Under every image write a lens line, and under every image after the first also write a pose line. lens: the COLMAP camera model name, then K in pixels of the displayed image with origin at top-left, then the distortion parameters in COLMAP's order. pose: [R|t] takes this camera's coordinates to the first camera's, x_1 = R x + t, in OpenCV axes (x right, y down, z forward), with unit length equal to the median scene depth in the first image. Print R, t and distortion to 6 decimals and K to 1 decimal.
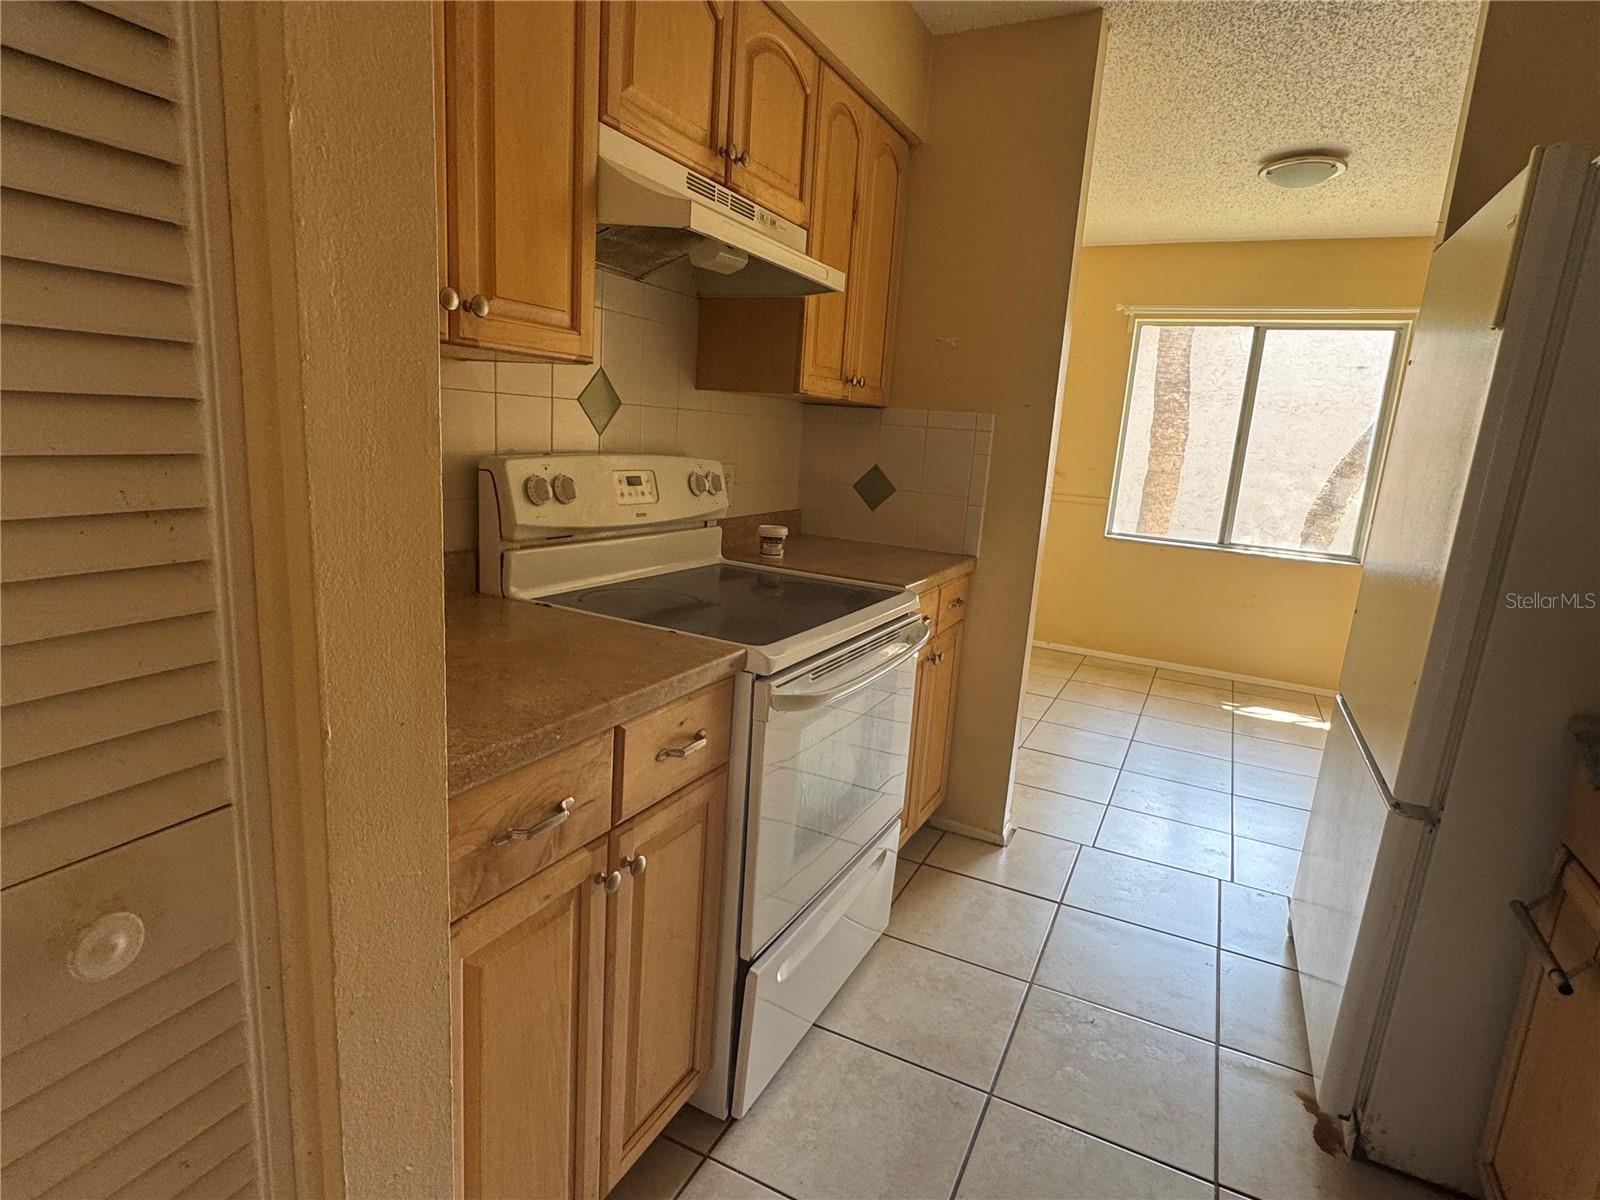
lens RADIAL K [[859.6, 0, 800.0], [0, 859.6, 600.0], [0, 0, 1]] dist [0.004851, 0.001796]
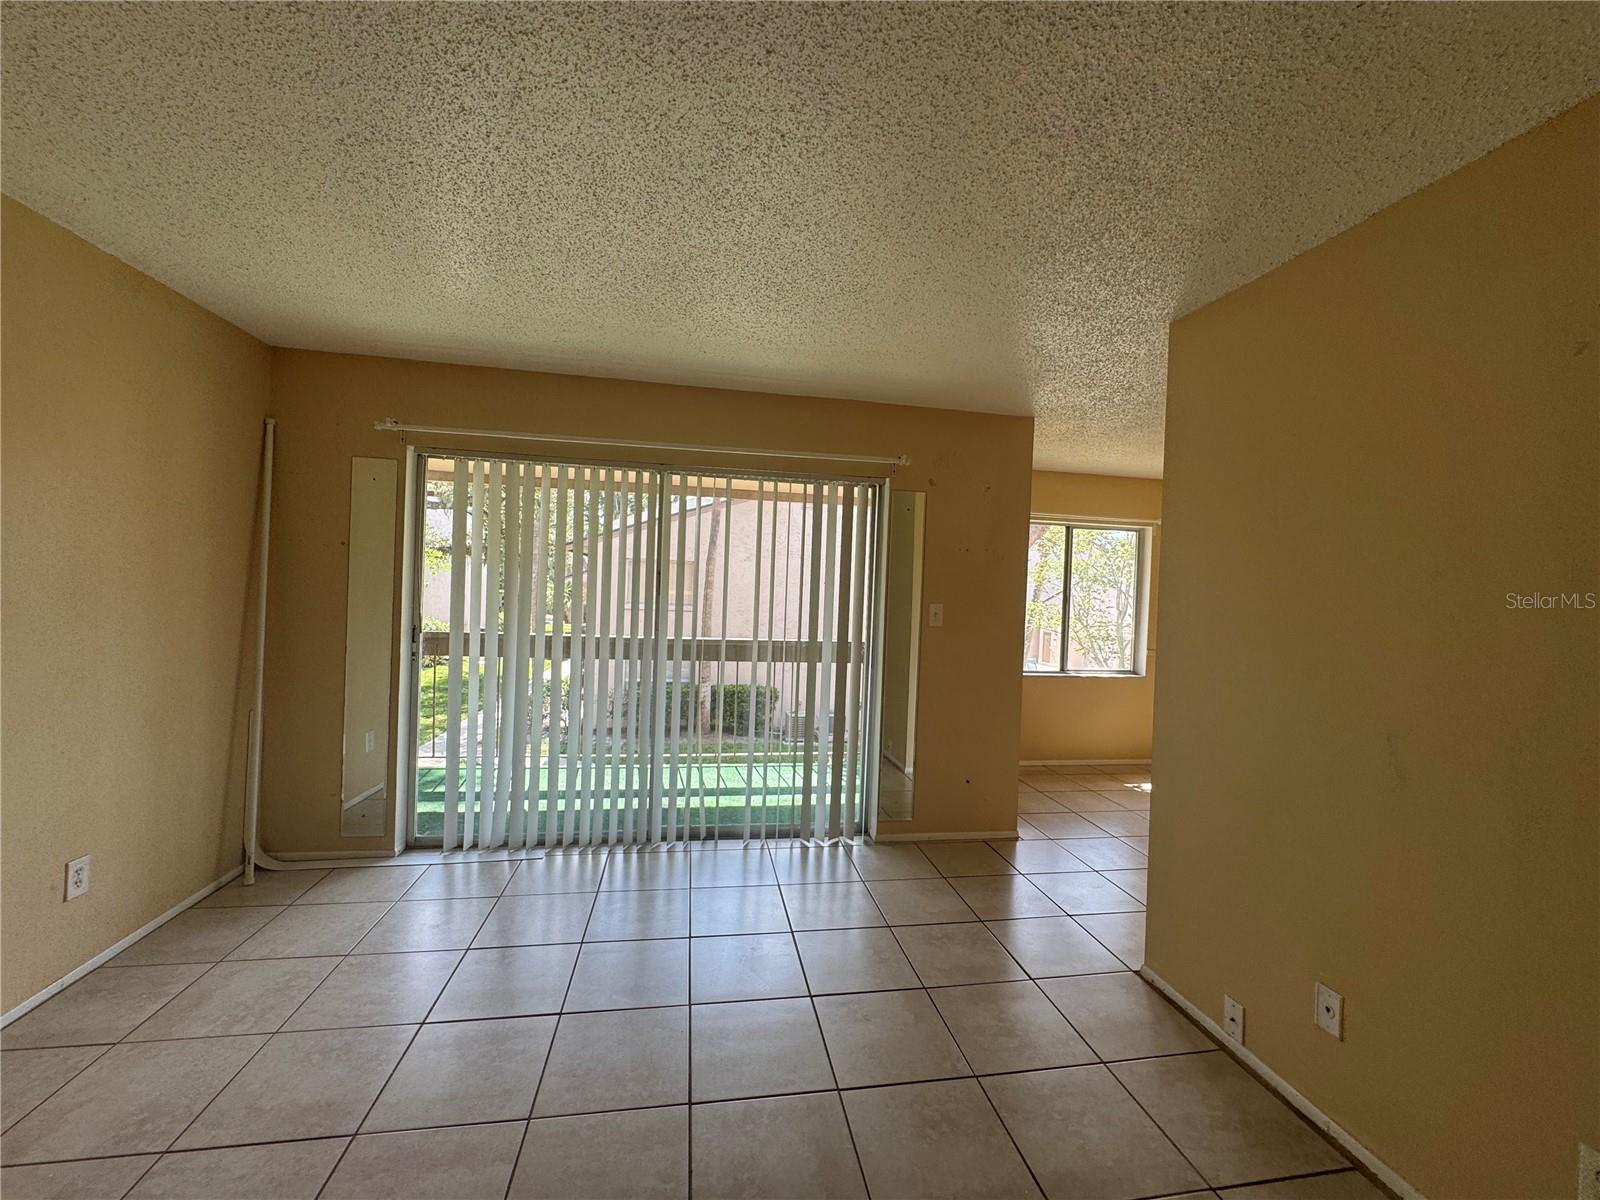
lens RADIAL K [[645.1, 0, 800.0], [0, 645.1, 600.0], [0, 0, 1]] dist [-0.008760, 0.000230]
pose [[0.812445, -0.050487, 0.580848, -0.656305], [0.133874, 0.985780, -0.101569, -0.175865], [-0.567461, 0.160279, 0.807650, 0.477034]]
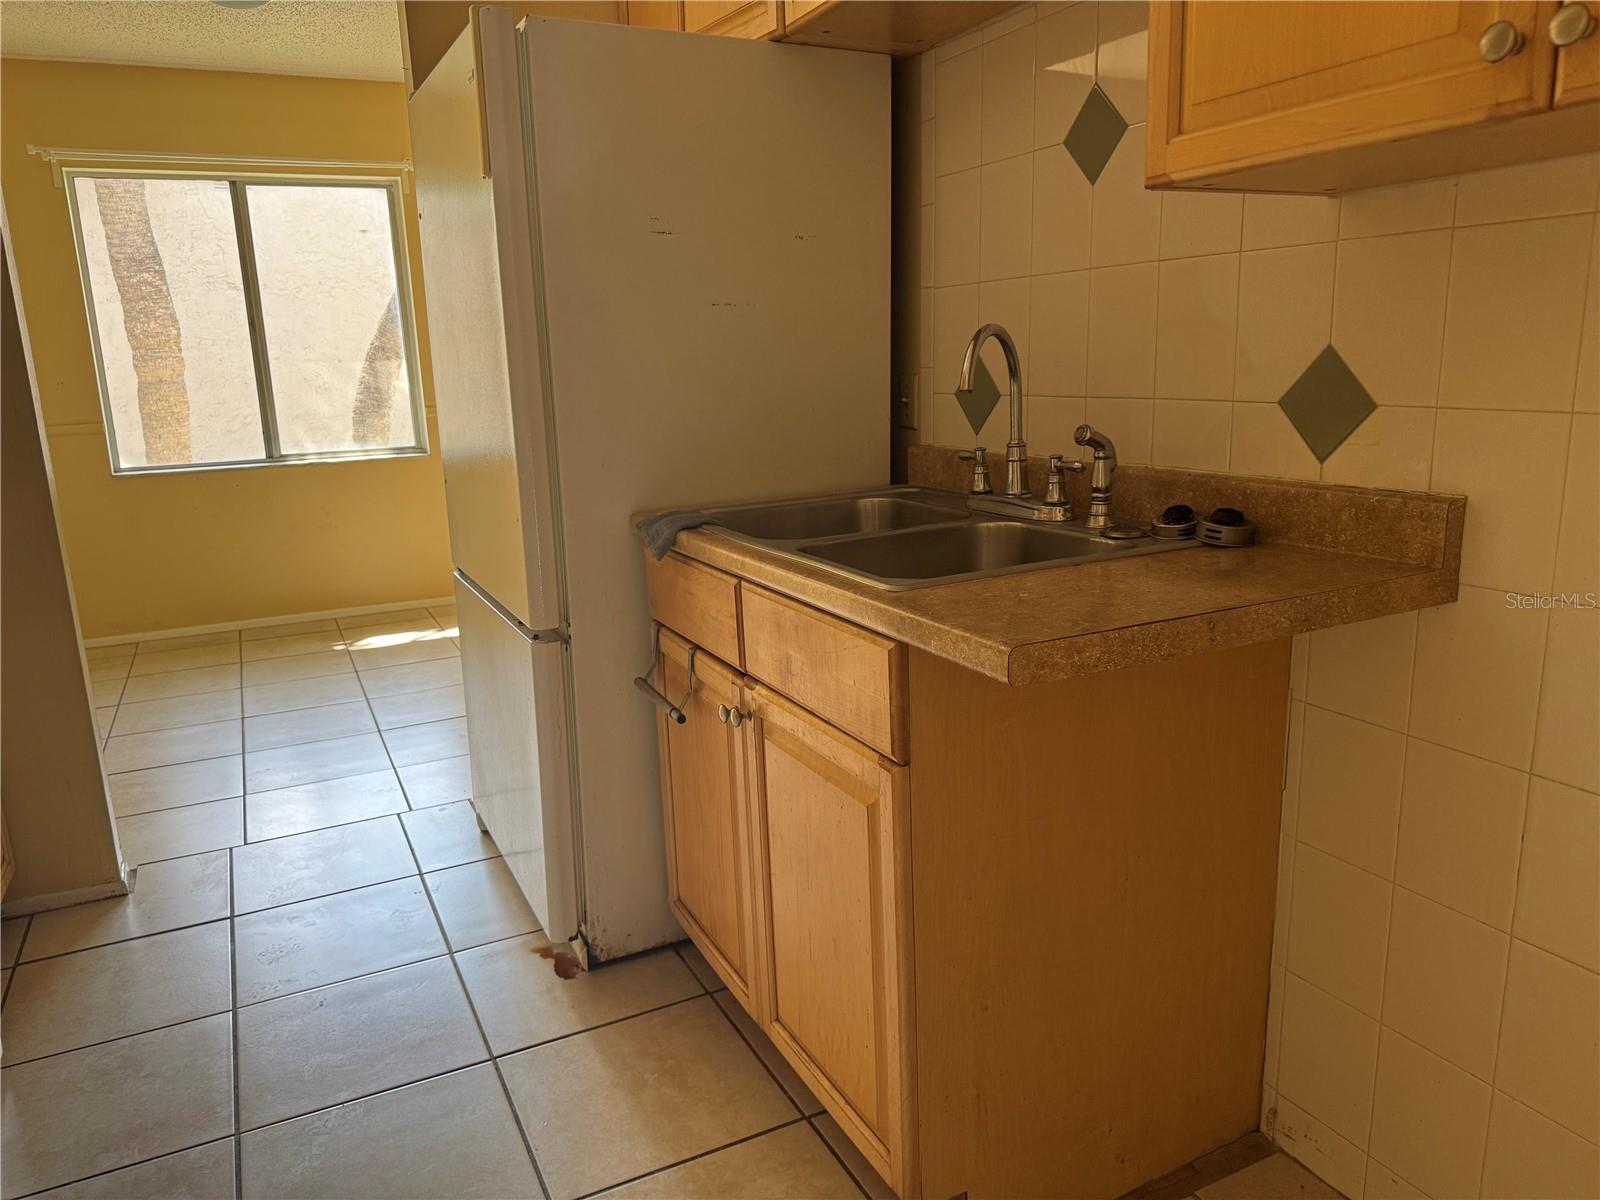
lens RADIAL K [[1136.8, 0, 800.0], [0, 1136.8, 600.0], [0, 0, 1]] dist [0.002039, -0.004666]
pose [[0.606245, -0.261751, 0.750968, -0.049378], [0.229515, 0.961690, 0.149915, 0.020558], [-0.761439, 0.081473, 0.643096, -0.049445]]
